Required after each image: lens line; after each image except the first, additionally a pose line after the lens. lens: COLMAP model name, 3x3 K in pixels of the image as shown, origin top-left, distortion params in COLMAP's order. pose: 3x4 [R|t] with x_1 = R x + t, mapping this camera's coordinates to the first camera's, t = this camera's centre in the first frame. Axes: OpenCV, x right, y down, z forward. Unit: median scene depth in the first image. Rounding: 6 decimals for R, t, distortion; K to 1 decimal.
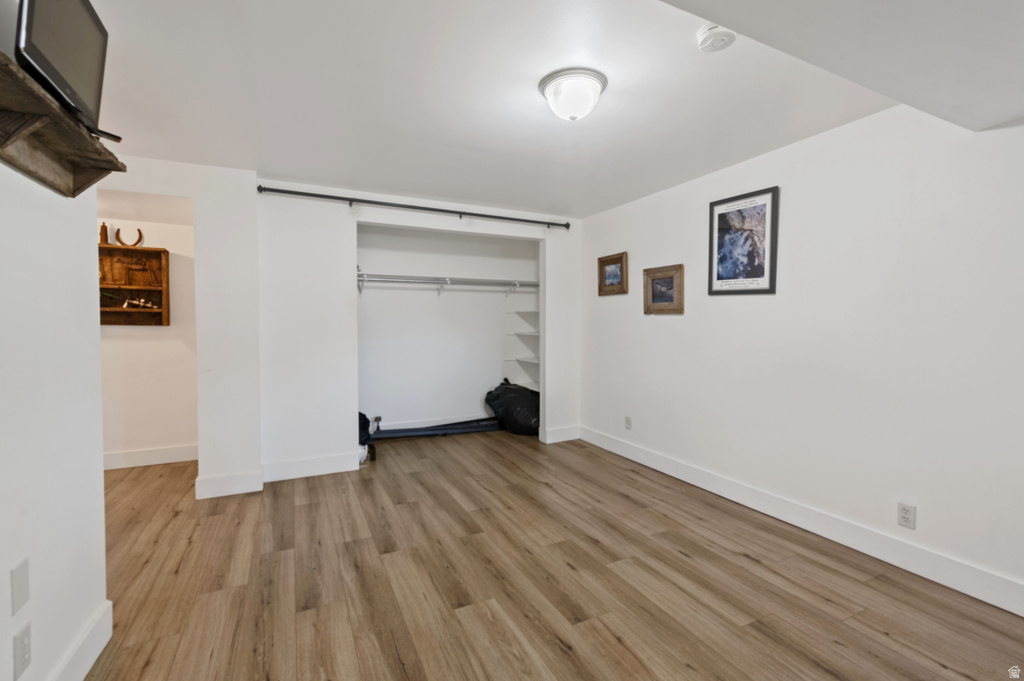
lens RADIAL K [[453.5, 0, 519.2], [0, 453.5, 334.5], [0, 0, 1]] dist [0.005494, -0.000330]
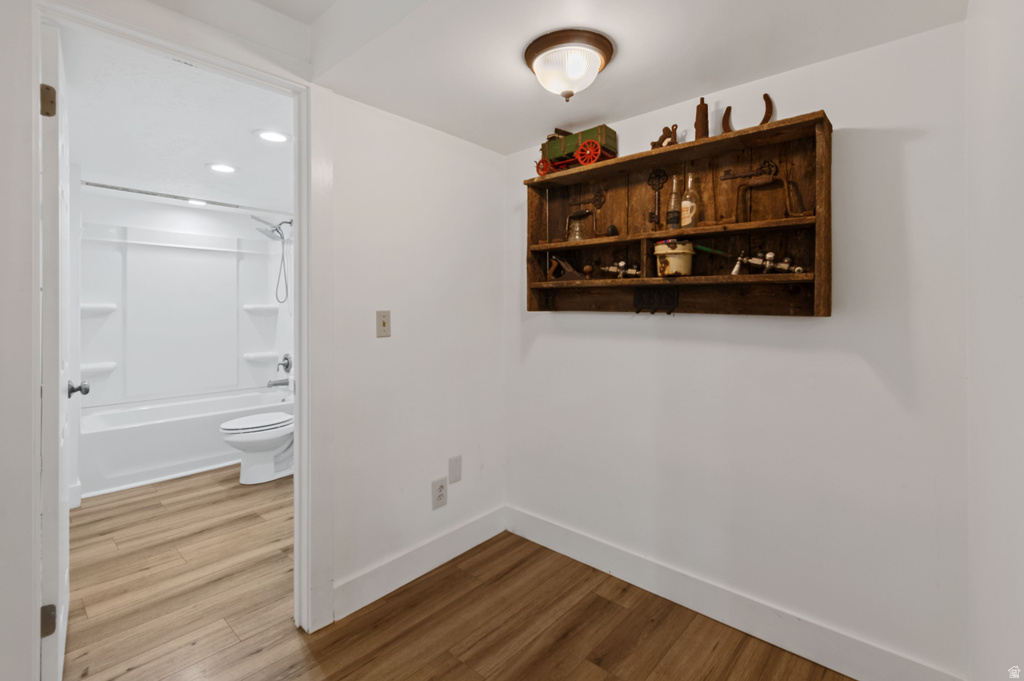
lens RADIAL K [[453.5, 0, 518.7], [0, 453.5, 309.5], [0, 0, 1]] dist [0.005494, -0.000330]
pose [[0.357845, -0.000272, -0.933781, -0.519044], [-0.022033, 0.999719, -0.008735, -0.016096], [0.933521, 0.023700, 0.357738, 0.634311]]
